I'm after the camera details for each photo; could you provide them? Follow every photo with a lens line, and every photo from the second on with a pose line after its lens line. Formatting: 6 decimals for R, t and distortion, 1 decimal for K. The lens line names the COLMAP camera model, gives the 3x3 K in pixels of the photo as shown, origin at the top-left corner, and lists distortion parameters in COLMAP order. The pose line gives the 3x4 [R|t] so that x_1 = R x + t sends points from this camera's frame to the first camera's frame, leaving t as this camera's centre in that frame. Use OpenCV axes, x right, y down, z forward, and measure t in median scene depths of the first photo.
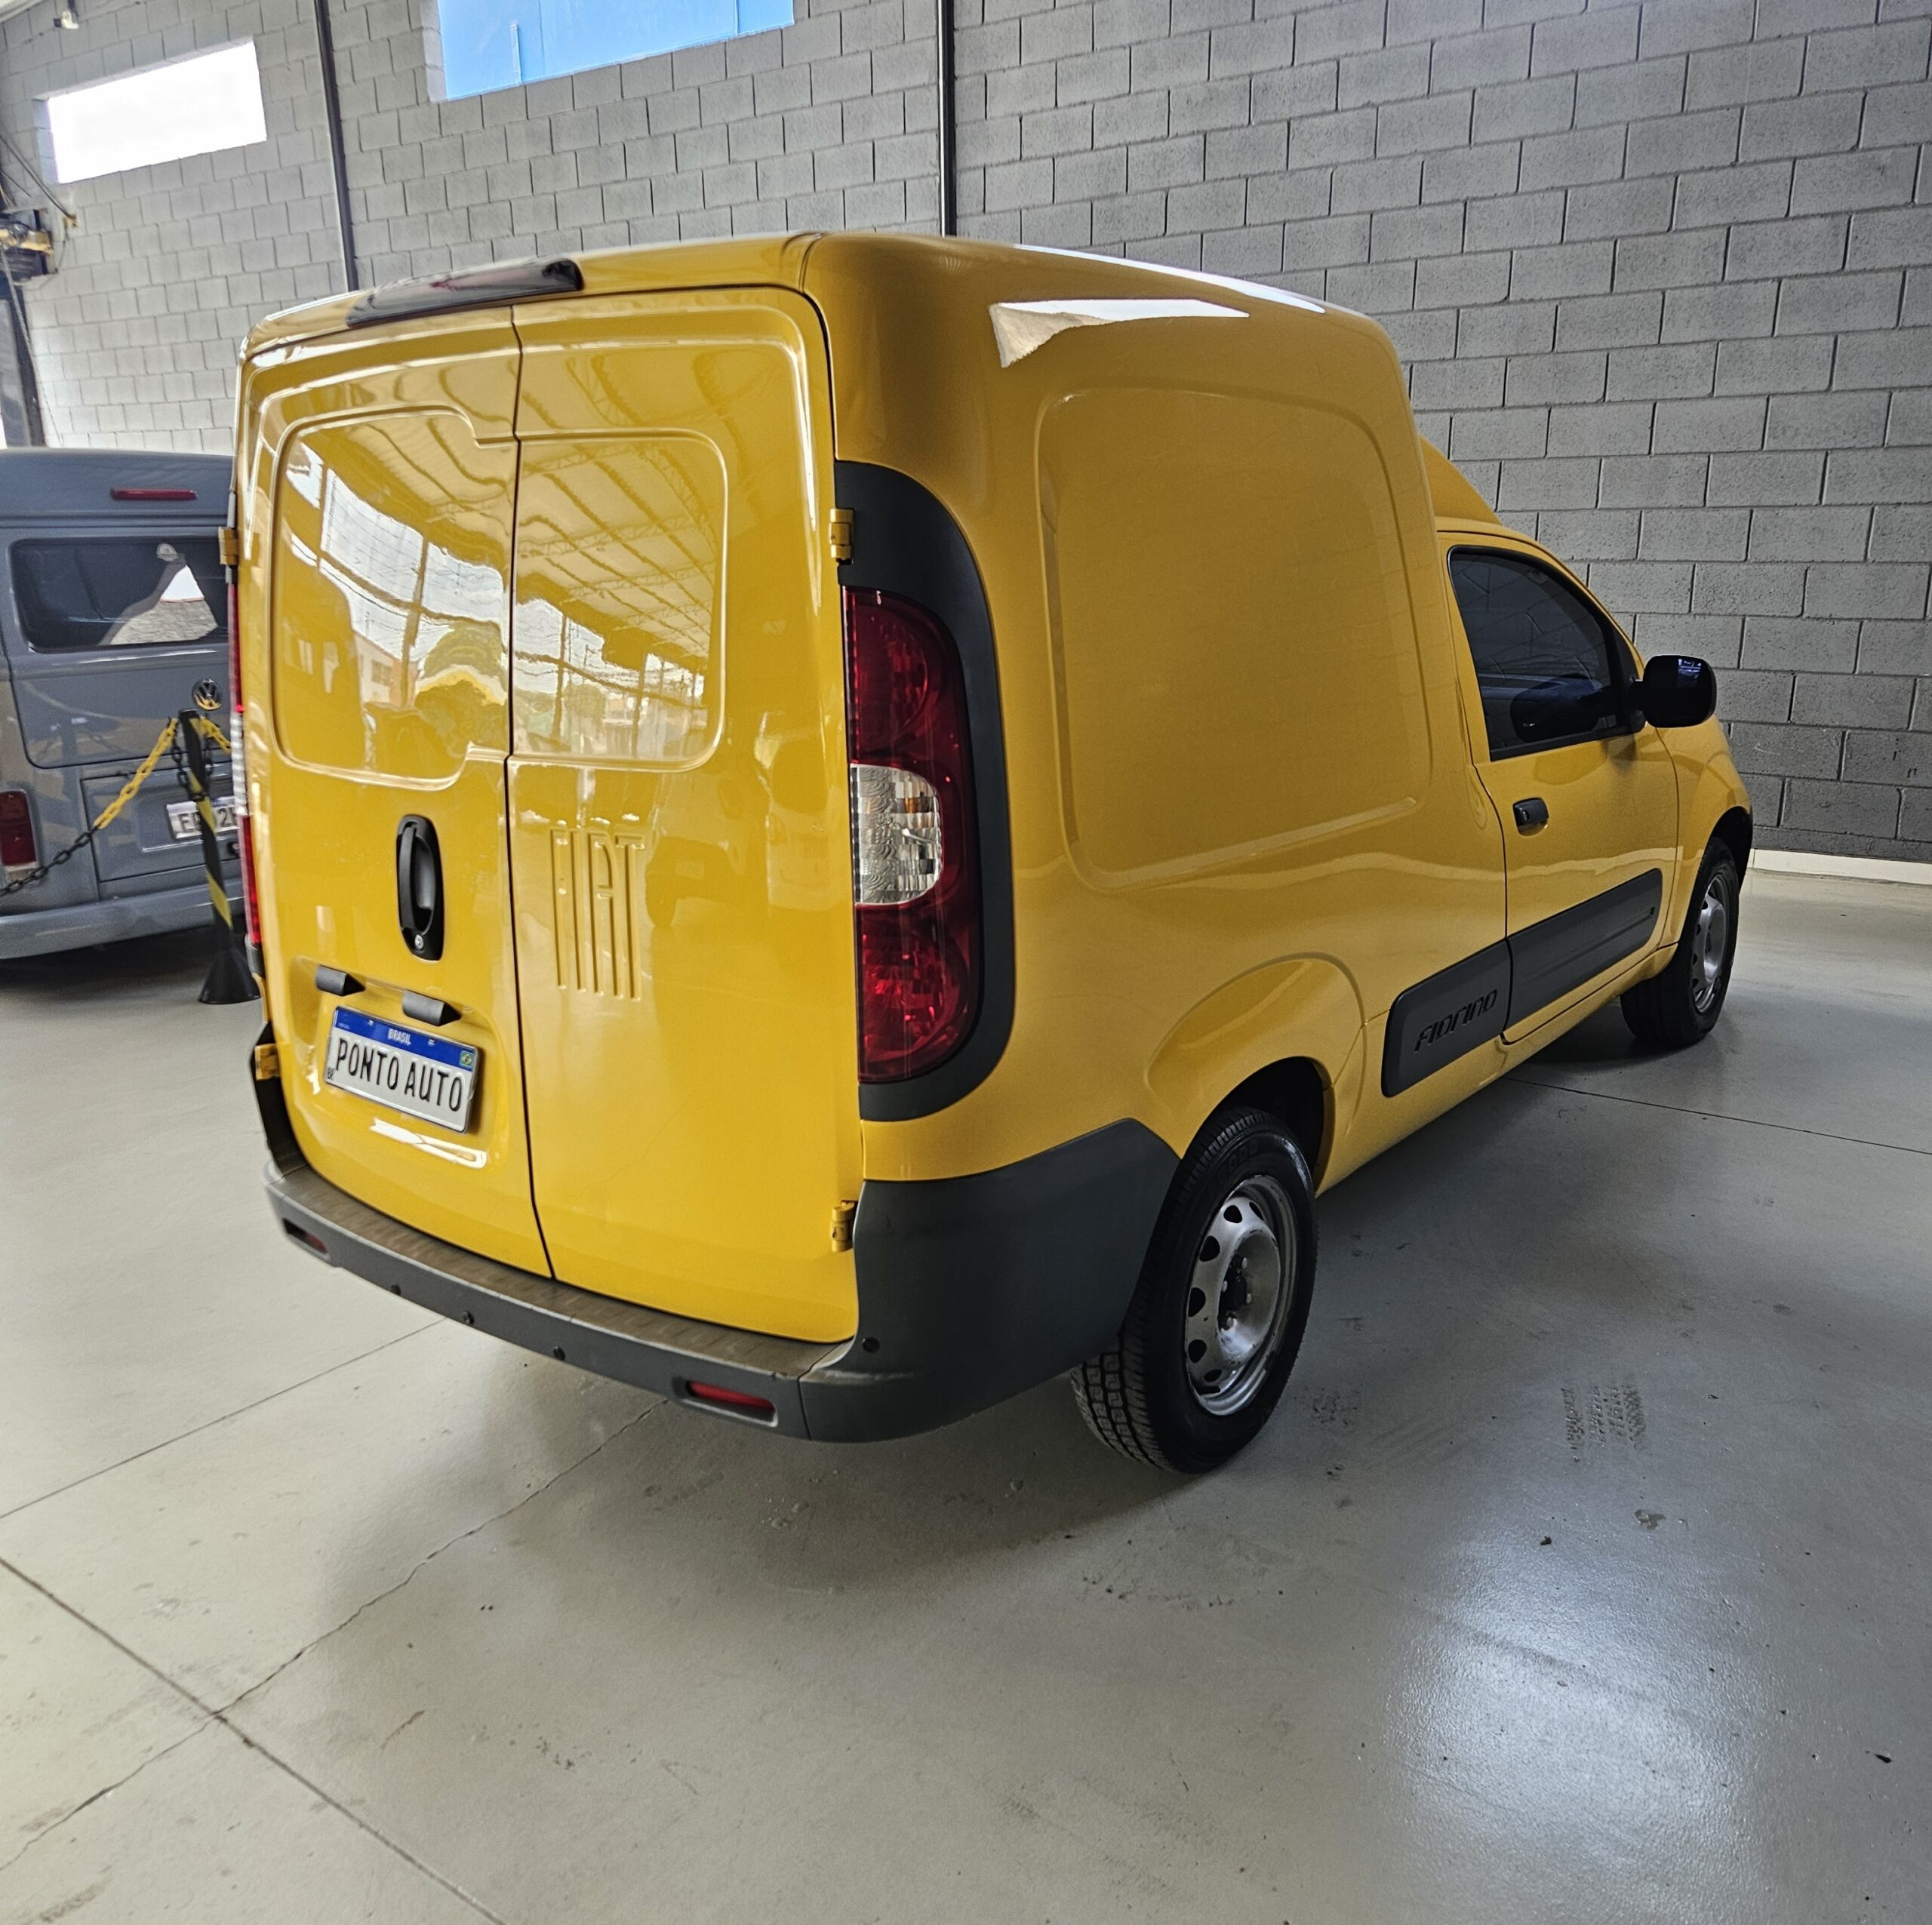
lens RADIAL K [[1707.7, 0, 960.2], [0, 1707.7, 955.3], [0, 0, 1]] dist [0.068600, -0.050683]
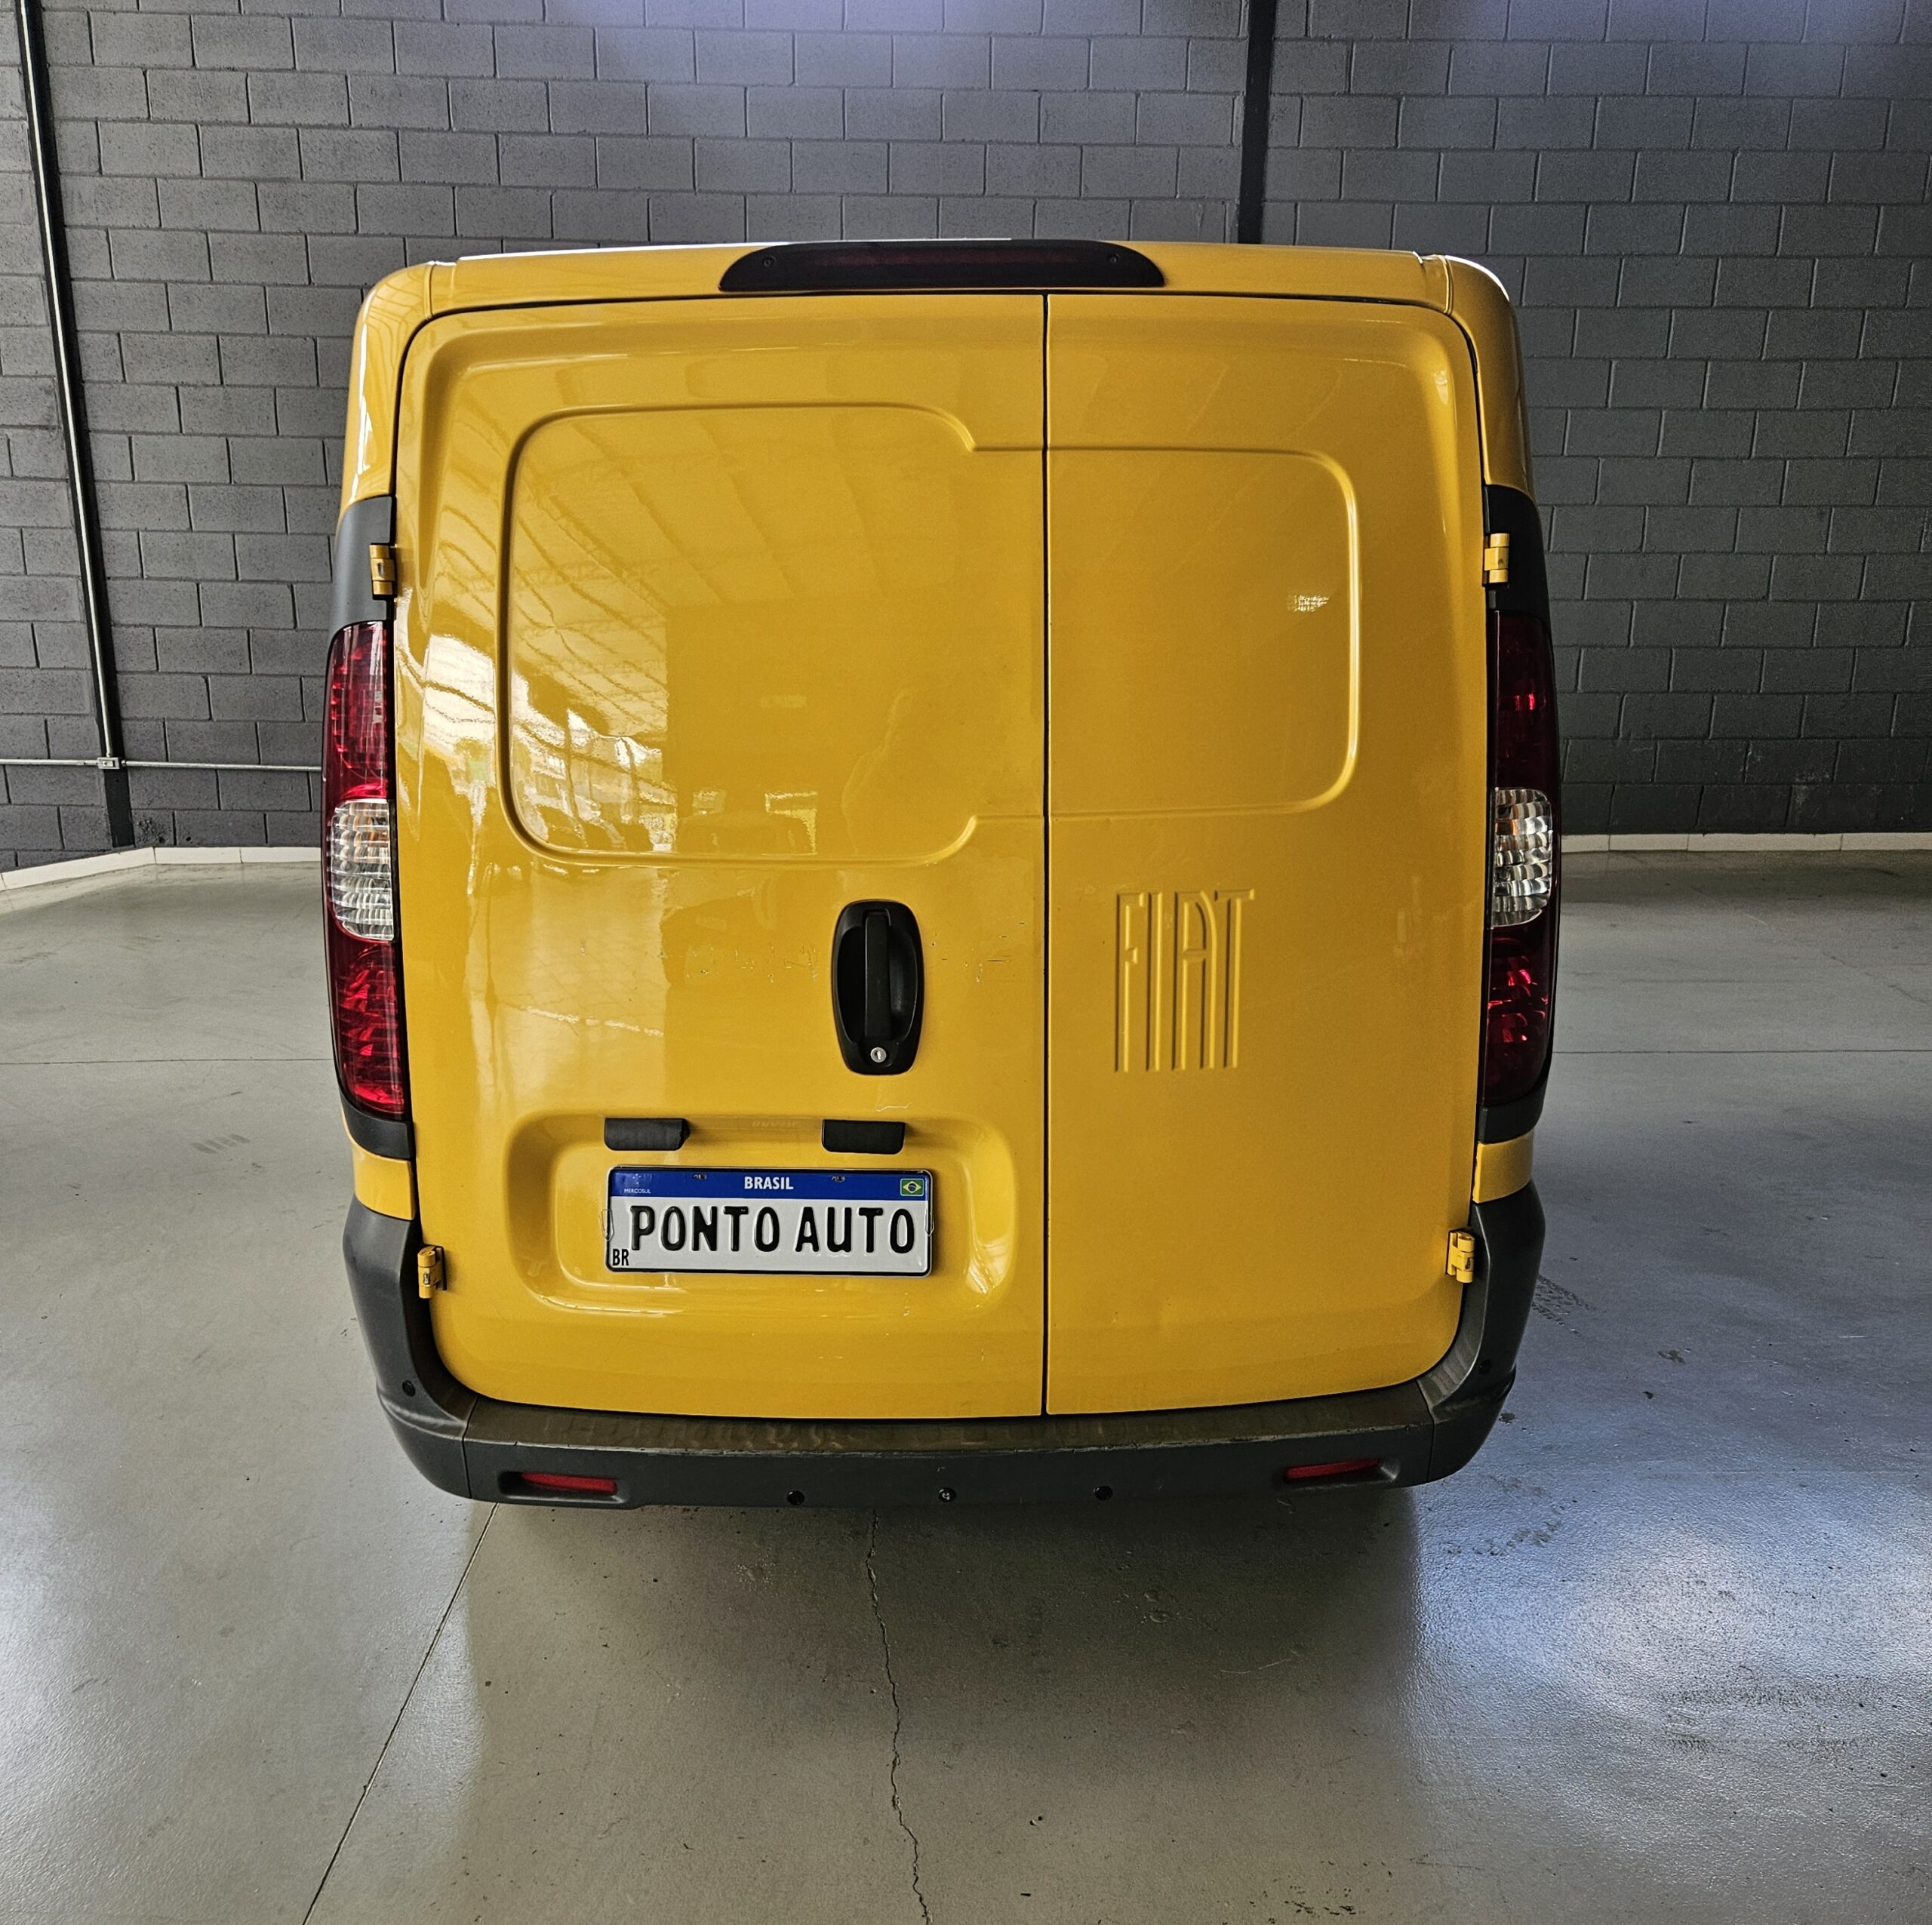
lens RADIAL K [[1707.7, 0, 962.4], [0, 1707.7, 957.2], [0, 0, 1]] dist [0.068600, -0.050683]
pose [[0.783366, -0.128904, 0.608048, -0.276341], [0.137544, 0.989957, 0.032666, -0.026965], [-0.606152, 0.058044, 0.793228, 0.114871]]
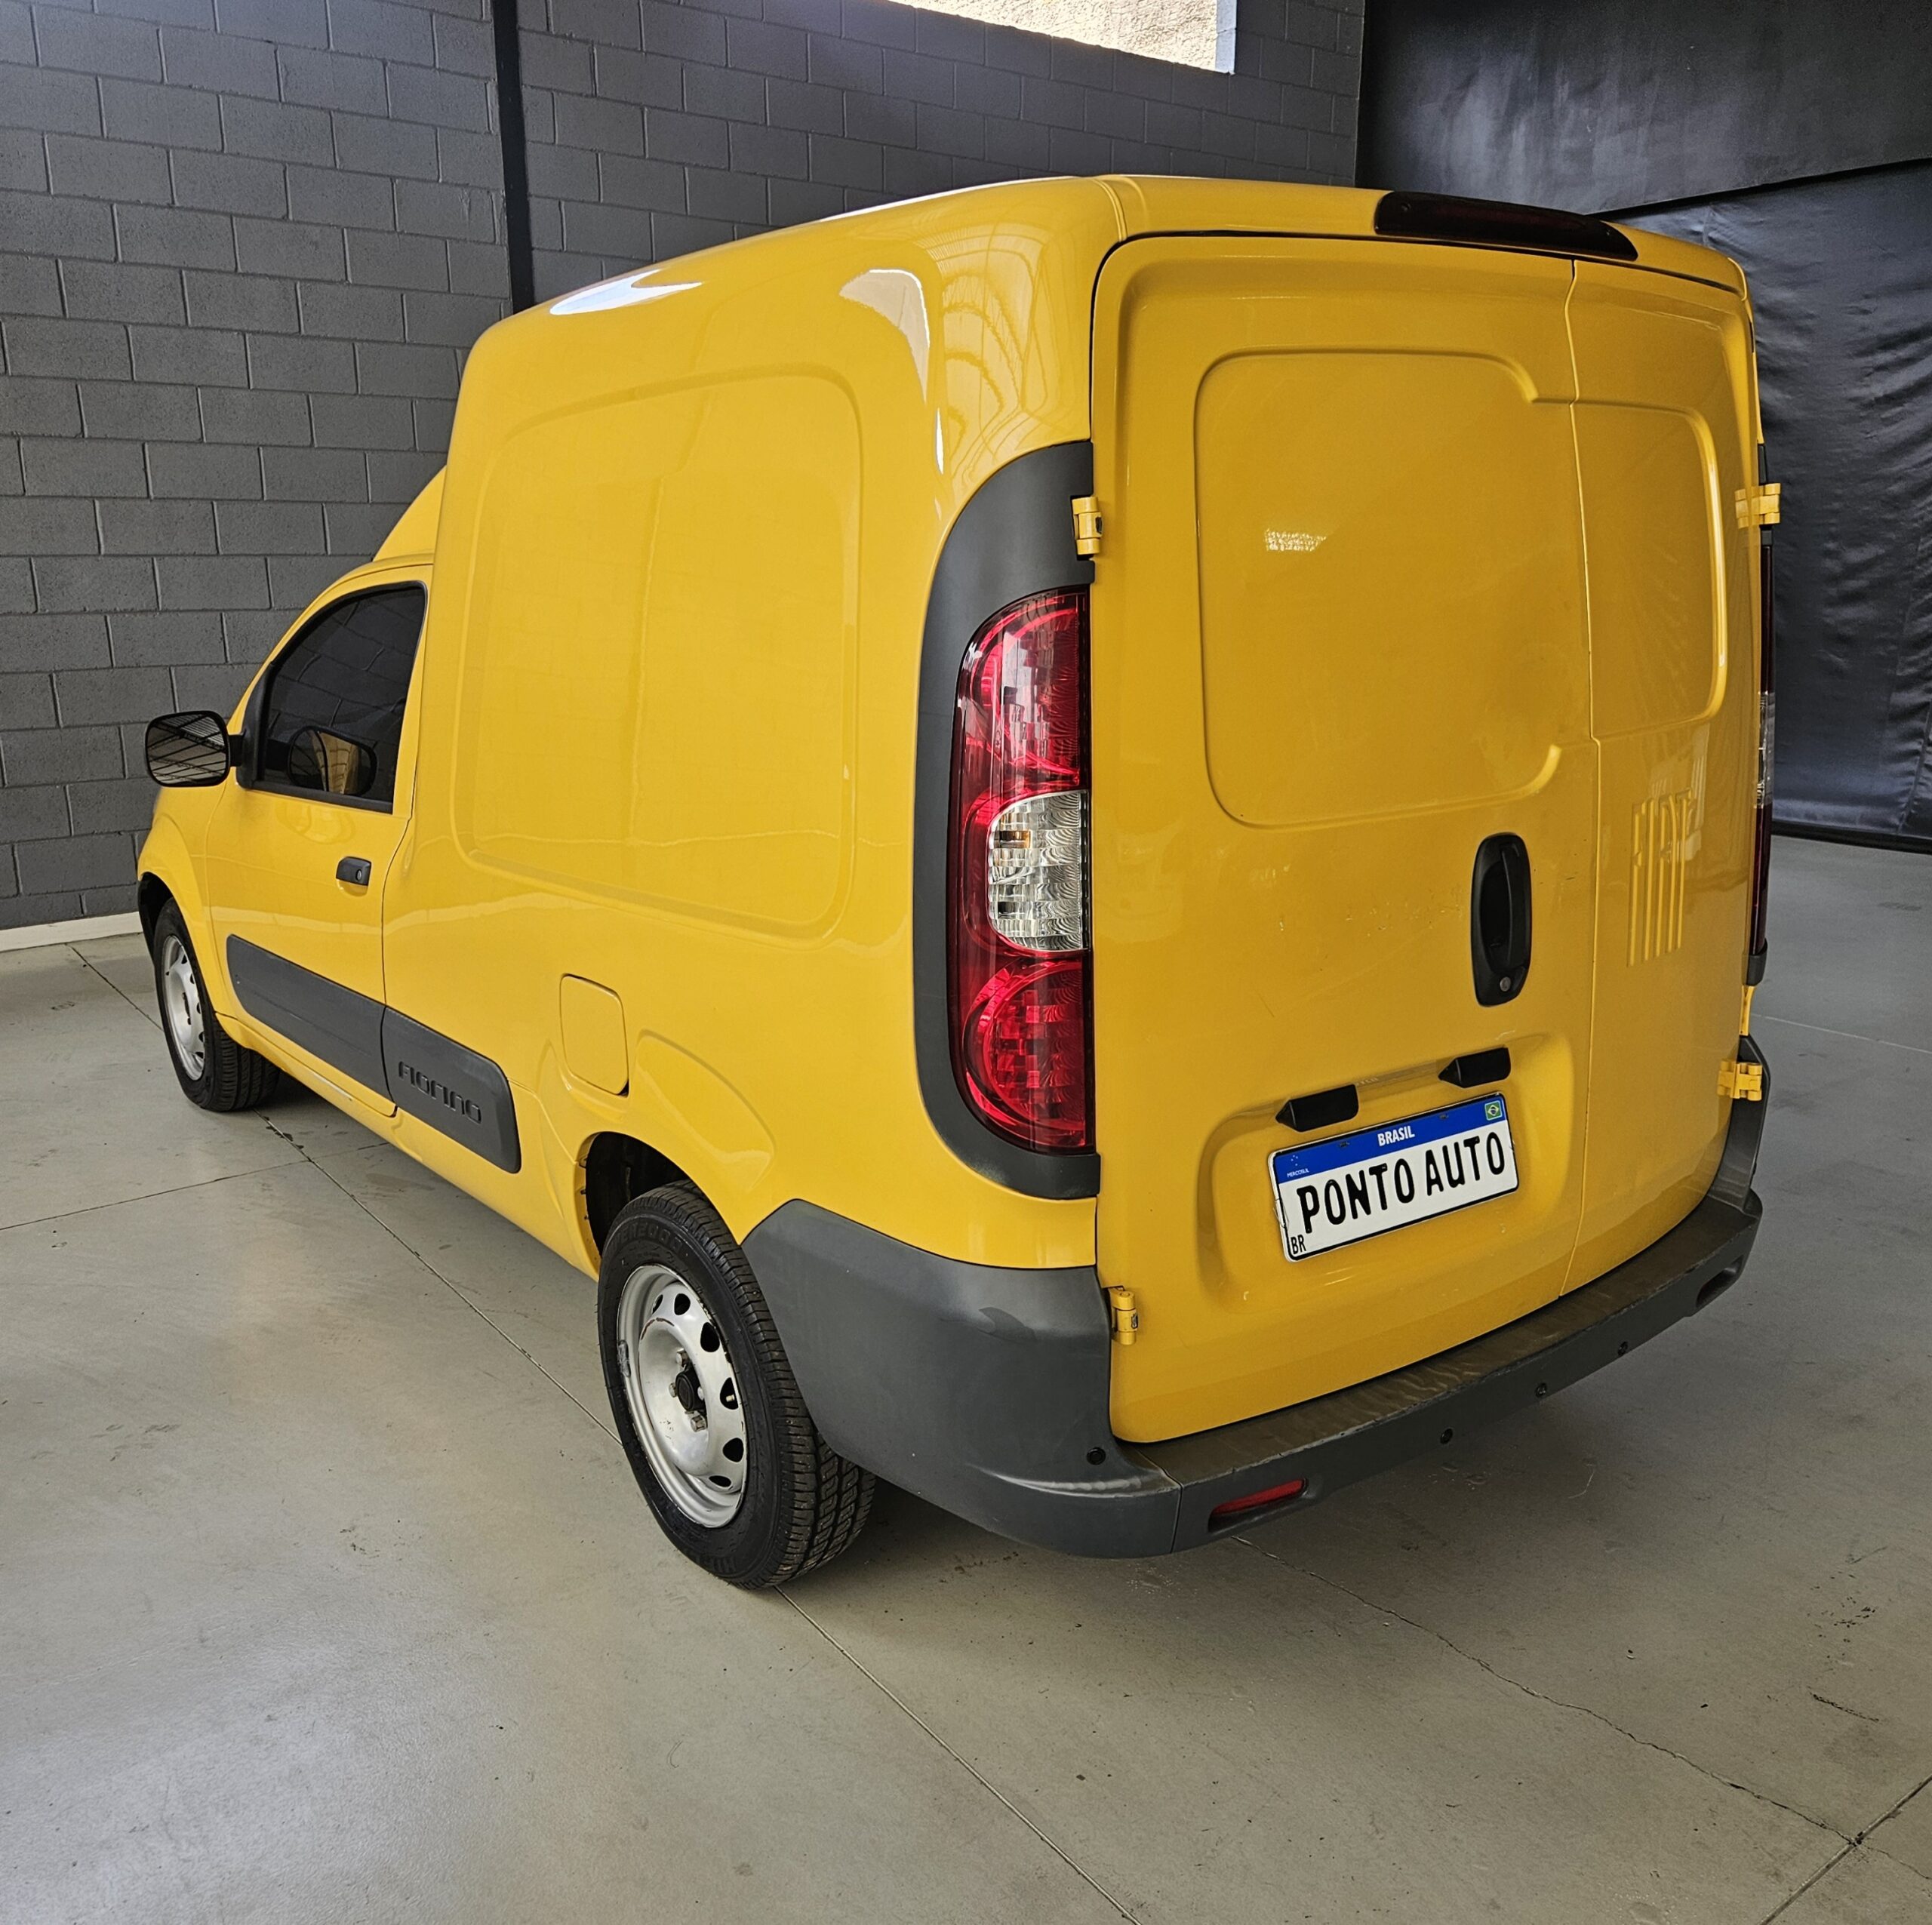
lens RADIAL K [[1707.7, 0, 950.5], [0, 1707.7, 967.1], [0, 0, 1]] dist [0.068600, -0.050683]
pose [[0.274651, -0.214697, 0.937269, -0.424232], [0.249882, 0.957200, 0.146039, -0.074807], [-0.928507, 0.194097, 0.316545, 0.350323]]
